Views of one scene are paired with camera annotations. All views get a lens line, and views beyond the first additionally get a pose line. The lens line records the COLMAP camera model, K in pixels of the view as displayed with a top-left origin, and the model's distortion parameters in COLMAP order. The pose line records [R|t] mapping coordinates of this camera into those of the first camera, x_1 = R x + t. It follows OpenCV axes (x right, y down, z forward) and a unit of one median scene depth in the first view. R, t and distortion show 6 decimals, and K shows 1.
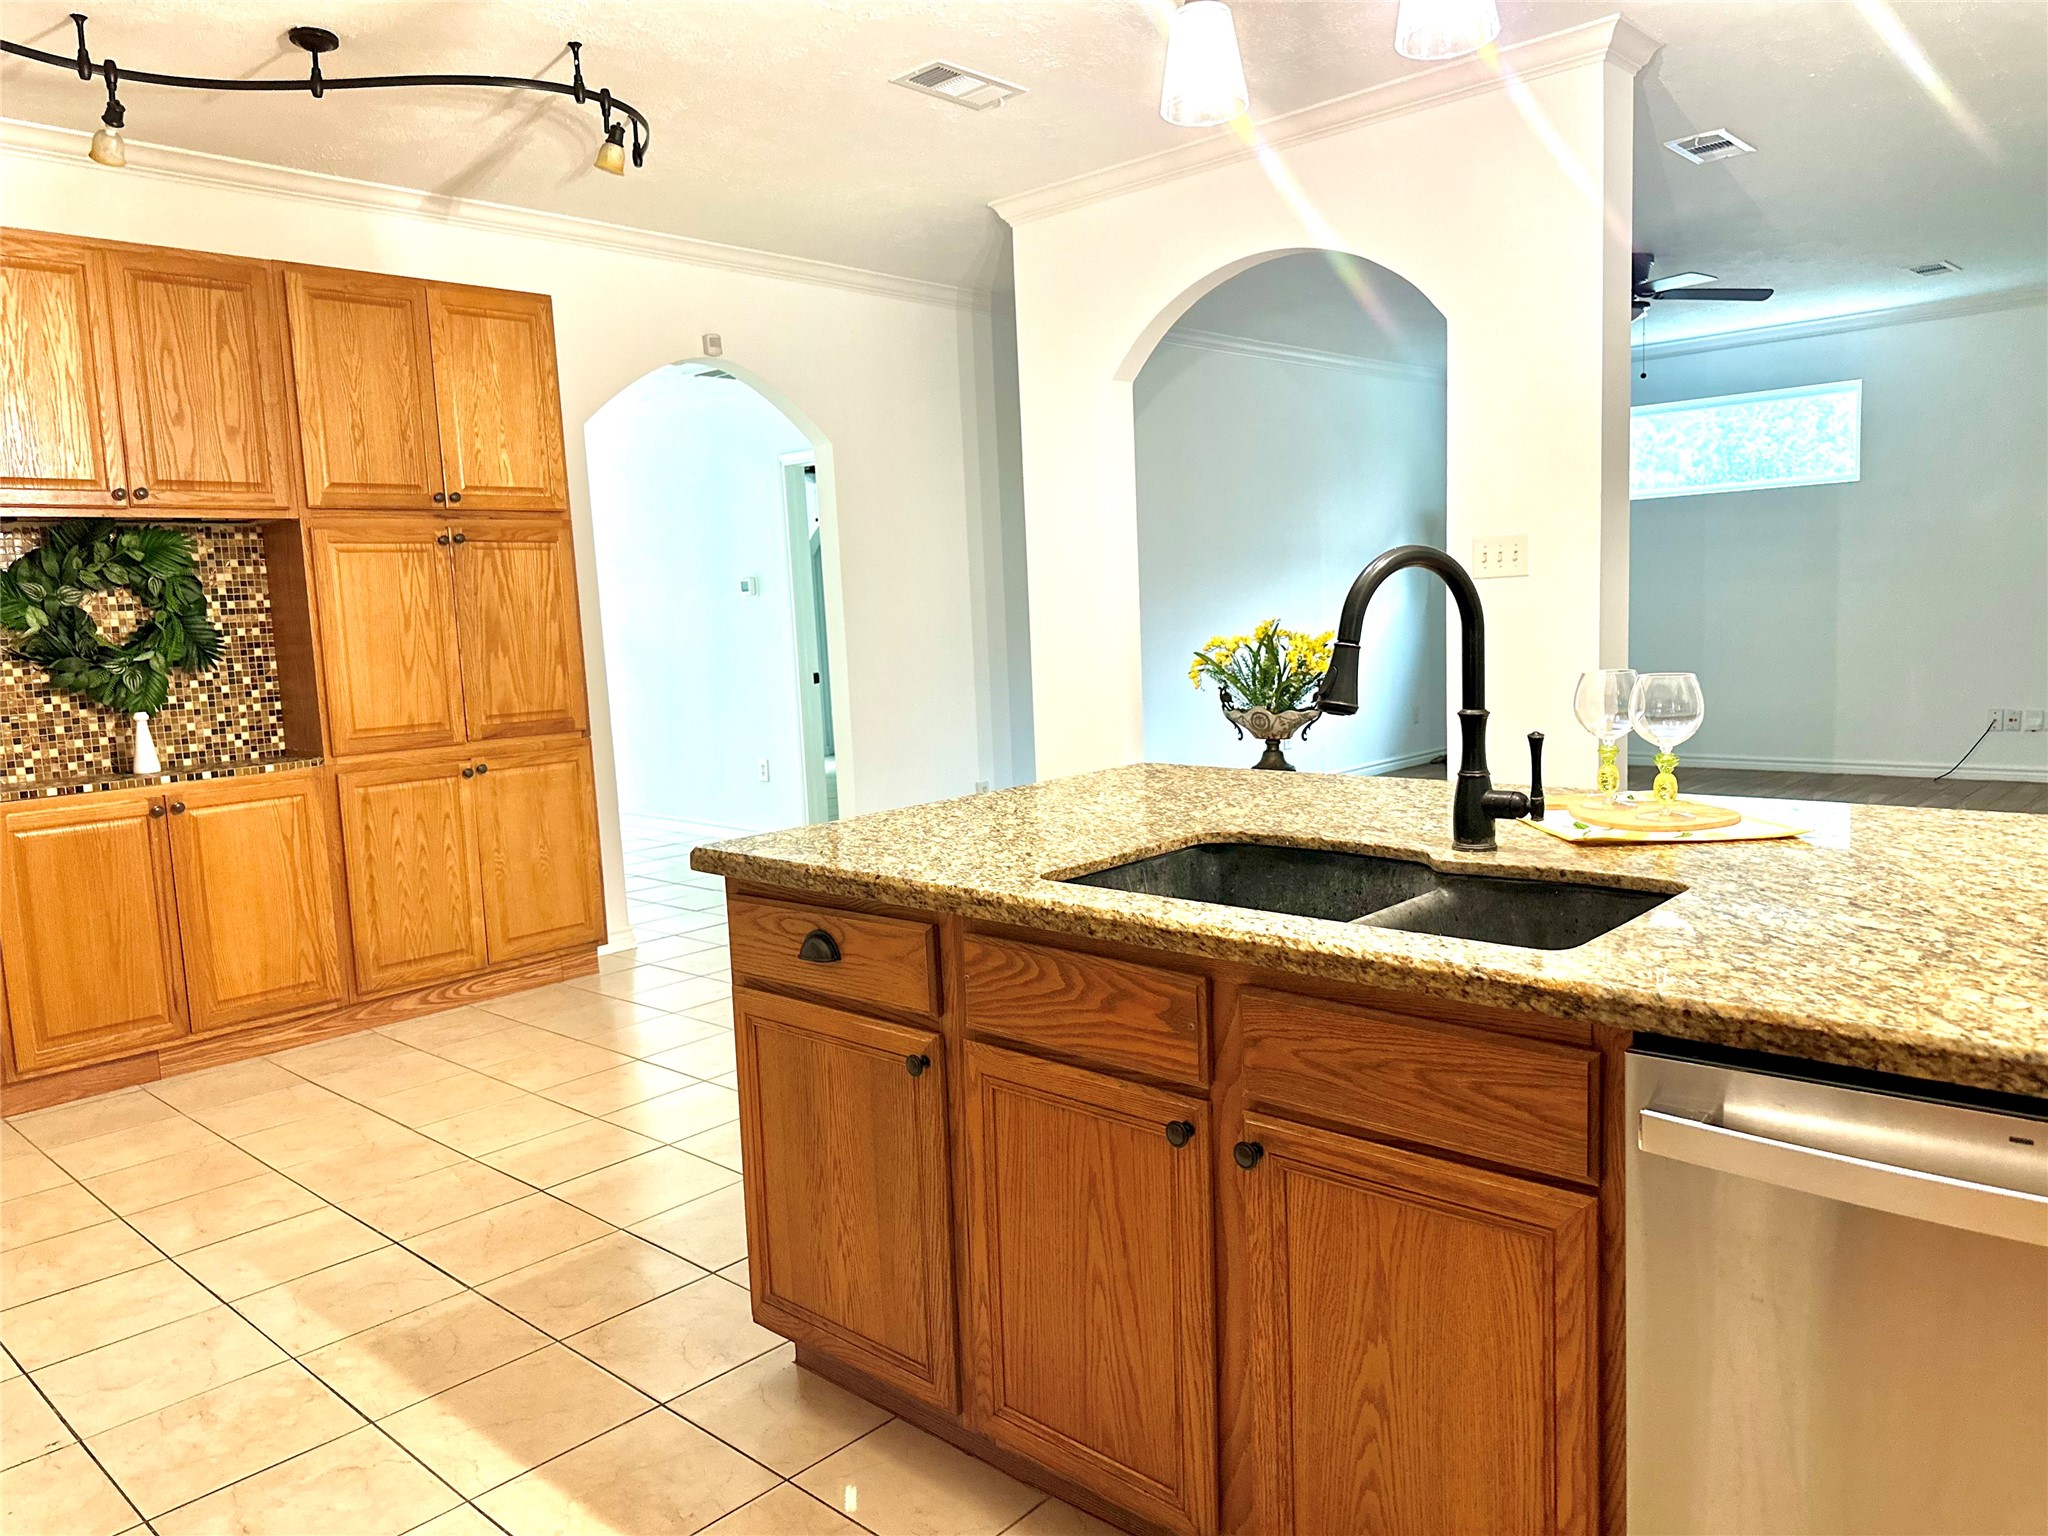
lens RADIAL K [[1445.4, 0, 1023.3], [0, 1445.4, 764.1], [0, 0, 1]] dist [0.020373, -0.013150]
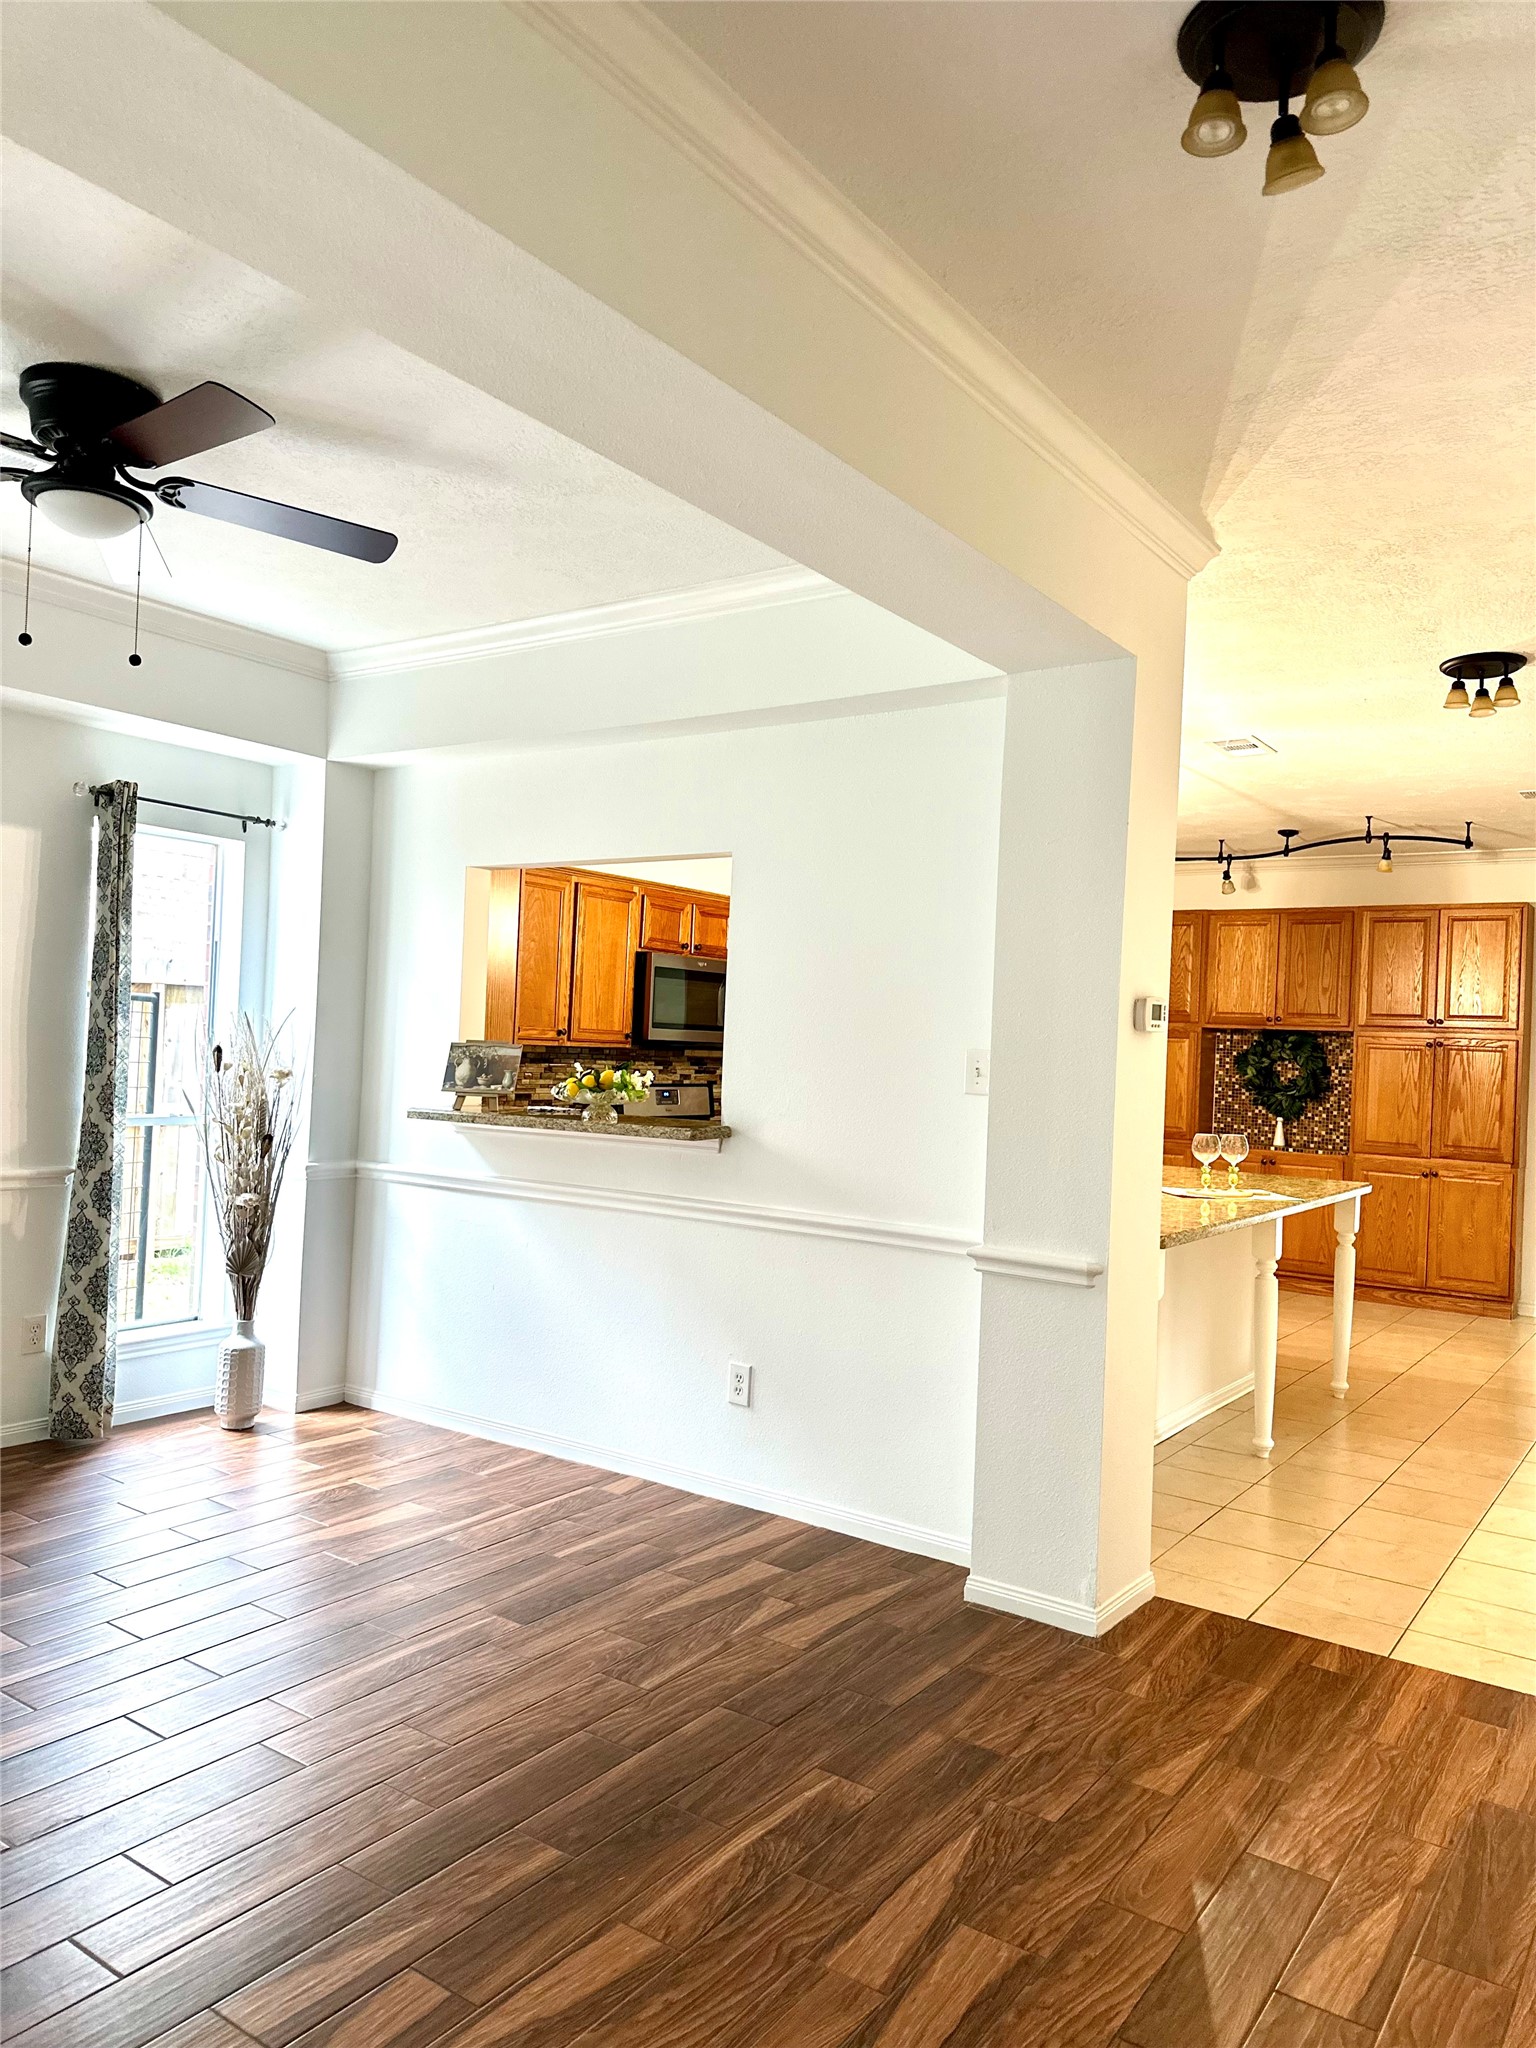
lens RADIAL K [[1445.4, 0, 763.7], [0, 1445.4, 1036.6], [0, 0, 1]] dist [0.020373, -0.013150]
pose [[0.134799, 0.046763, -0.989769, 1.448375], [-0.165347, 0.985942, 0.024063, -0.079964], [0.976980, 0.160412, 0.140636, -0.077391]]
